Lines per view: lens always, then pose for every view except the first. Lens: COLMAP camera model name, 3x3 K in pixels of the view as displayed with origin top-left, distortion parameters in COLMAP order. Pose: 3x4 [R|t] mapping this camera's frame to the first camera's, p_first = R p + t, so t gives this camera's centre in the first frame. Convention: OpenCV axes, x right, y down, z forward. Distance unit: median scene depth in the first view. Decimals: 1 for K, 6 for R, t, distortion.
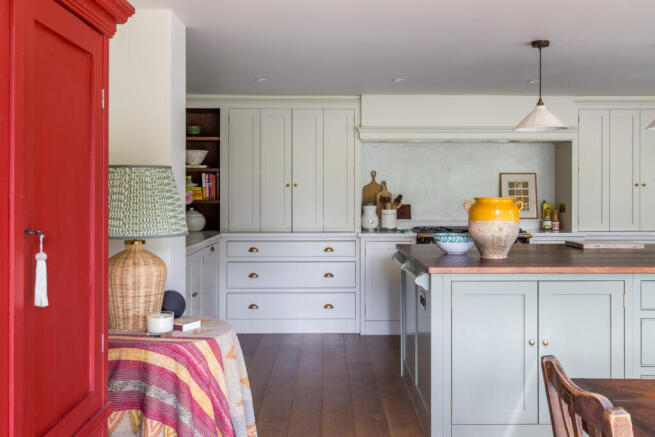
lens RADIAL K [[649.1, 0, 327.8], [0, 649.1, 216.5], [0, 0, 1]] dist [0.030859, 0.000000]
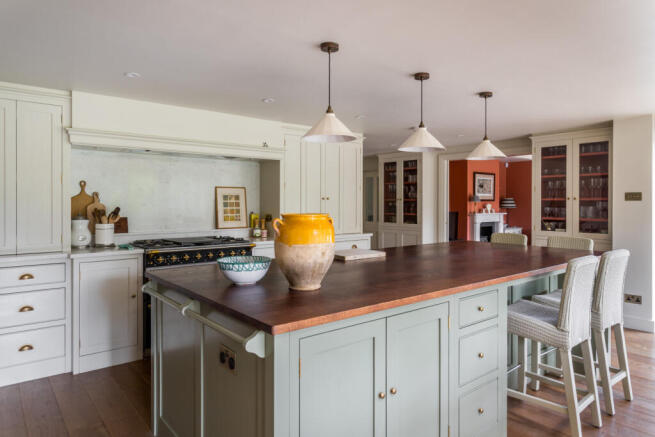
lens RADIAL K [[421.0, 0, 317.0], [0, 421.0, 206.3], [0, 0, 1]] dist [-0.000304, 0.002234]
pose [[0.781406, -0.004606, 0.624006, -0.041720], [0.020886, 0.999606, -0.018775, -0.018373], [-0.623674, 0.027704, 0.781194, 0.369576]]
